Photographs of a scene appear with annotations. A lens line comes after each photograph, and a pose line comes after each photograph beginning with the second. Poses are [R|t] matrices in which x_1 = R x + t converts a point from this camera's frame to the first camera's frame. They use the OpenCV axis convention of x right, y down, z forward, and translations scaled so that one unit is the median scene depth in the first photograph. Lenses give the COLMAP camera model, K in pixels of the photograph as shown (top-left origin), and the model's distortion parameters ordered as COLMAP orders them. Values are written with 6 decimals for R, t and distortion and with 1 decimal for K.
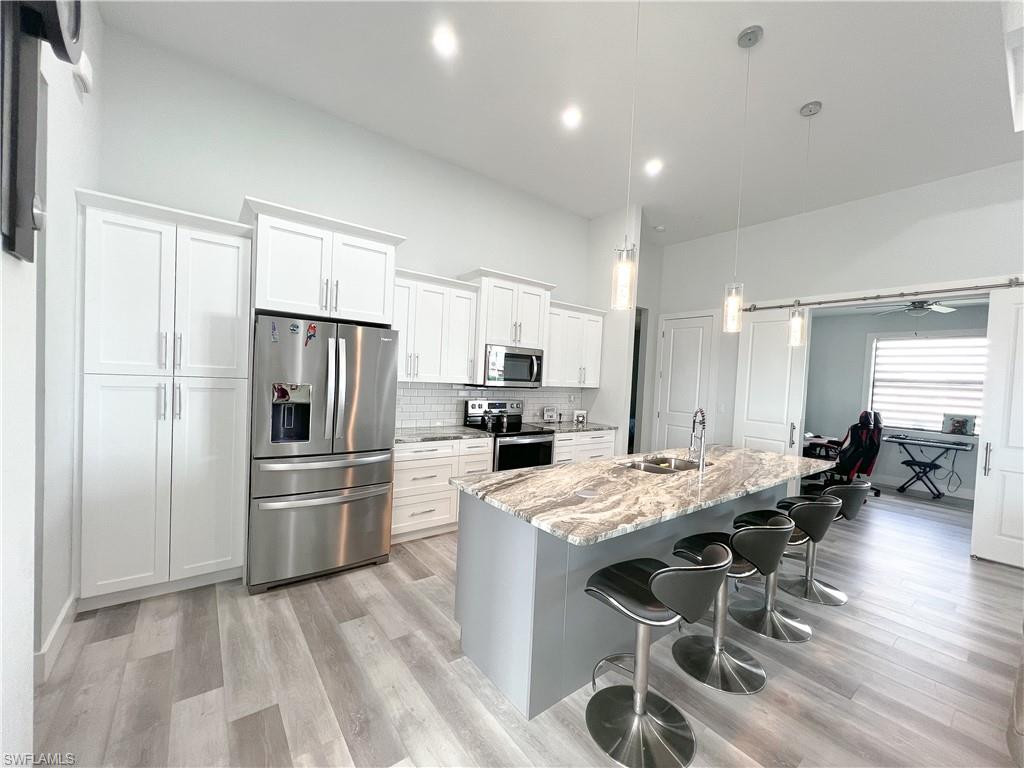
lens RADIAL K [[409.3, 0, 515.7], [0, 409.3, 387.0], [0, 0, 1]] dist [-0.003531, 0.000064]
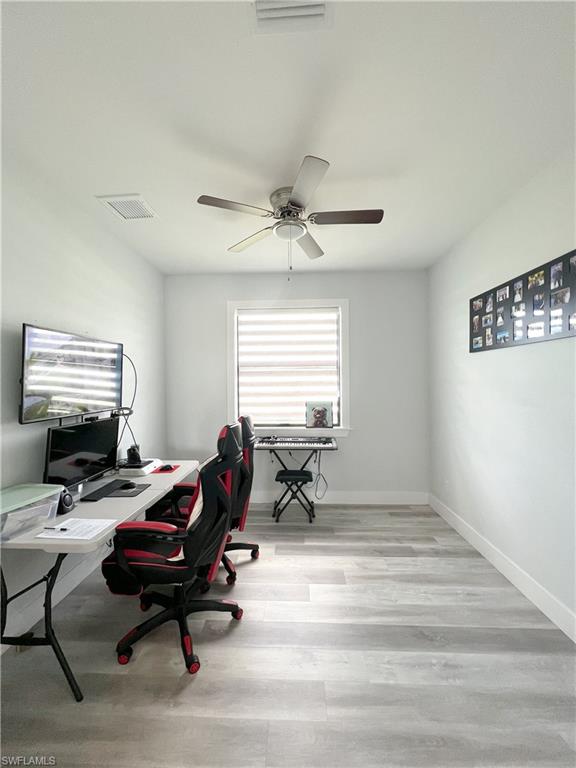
lens RADIAL K [[306.9, 0, 286.9], [0, 306.9, 381.5], [0, 0, 1]] dist [-0.003531, 0.000064]
pose [[0.642616, -0.059932, 0.763841, 0.531682], [0.058170, 0.997875, 0.029356, 0.000935], [-0.763977, 0.025568, 0.644737, 0.602530]]
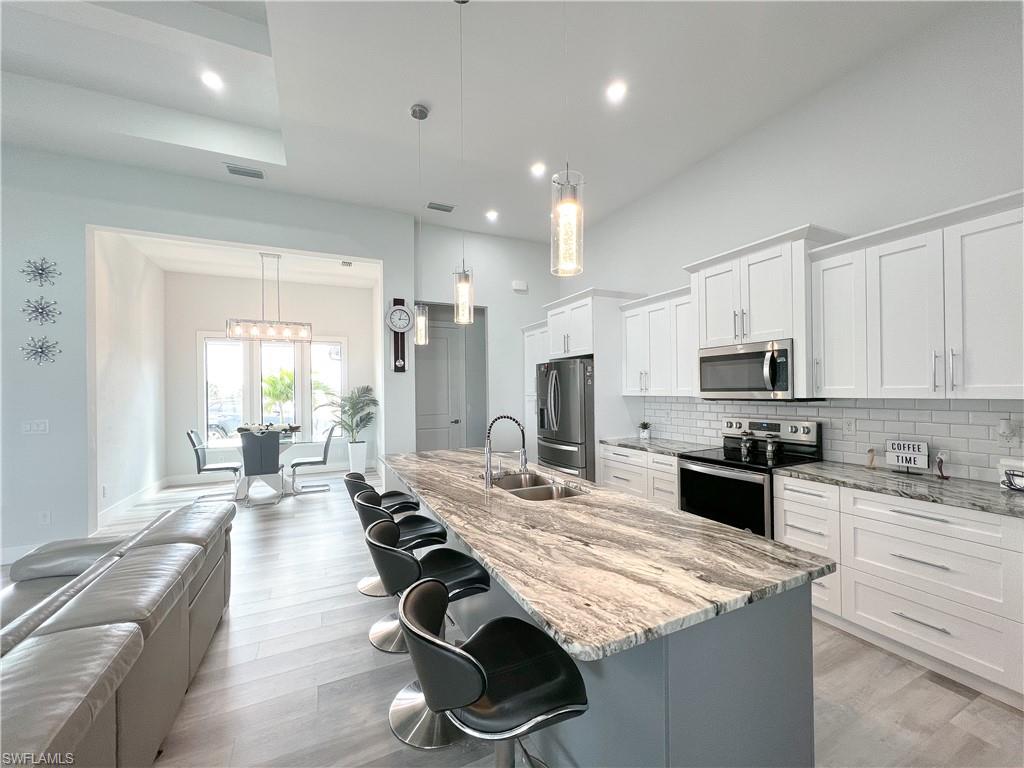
lens RADIAL K [[409.3, 0, 509.3], [0, 409.3, 385.7], [0, 0, 1]] dist [-0.003531, 0.000064]
pose [[-0.209706, -0.057210, -0.976089, 1.706065], [-0.023823, 0.998289, -0.053393, 0.051858], [0.977474, 0.012057, -0.210710, 1.622904]]
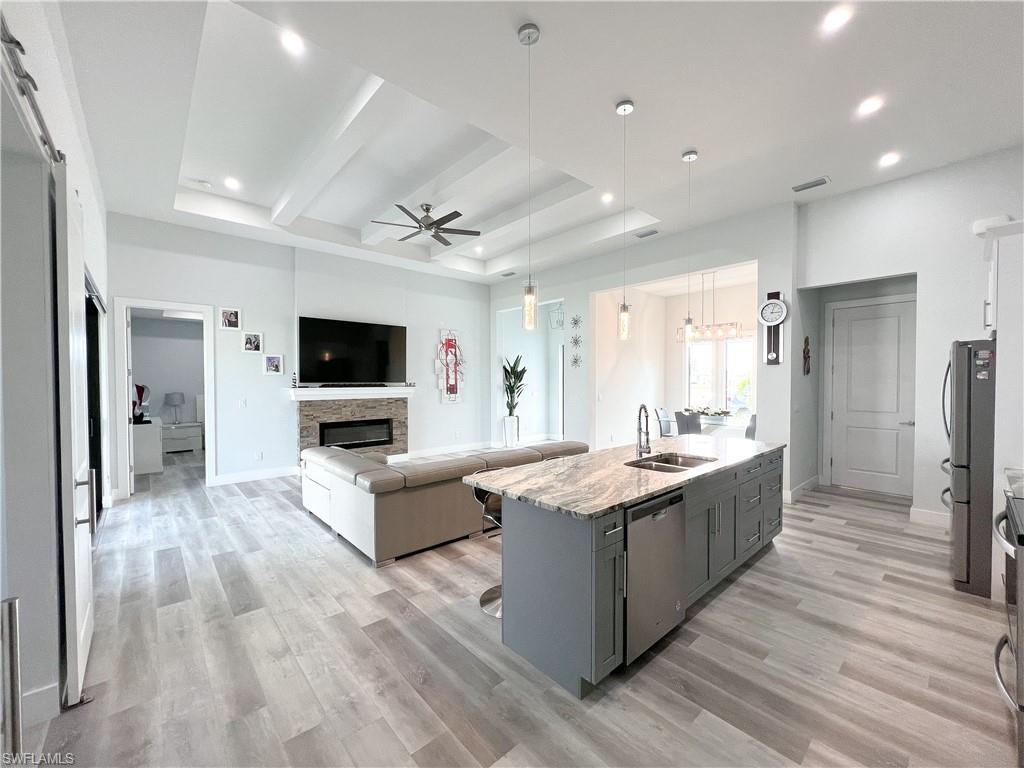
lens RADIAL K [[409.3, 0, 516.3], [0, 409.3, 388.2], [0, 0, 1]] dist [-0.003531, 0.000064]
pose [[-0.995504, -0.044558, -0.083590, 1.216390], [-0.047894, 0.998116, 0.038339, -0.023499], [0.081724, 0.042170, -0.995762, 2.829278]]
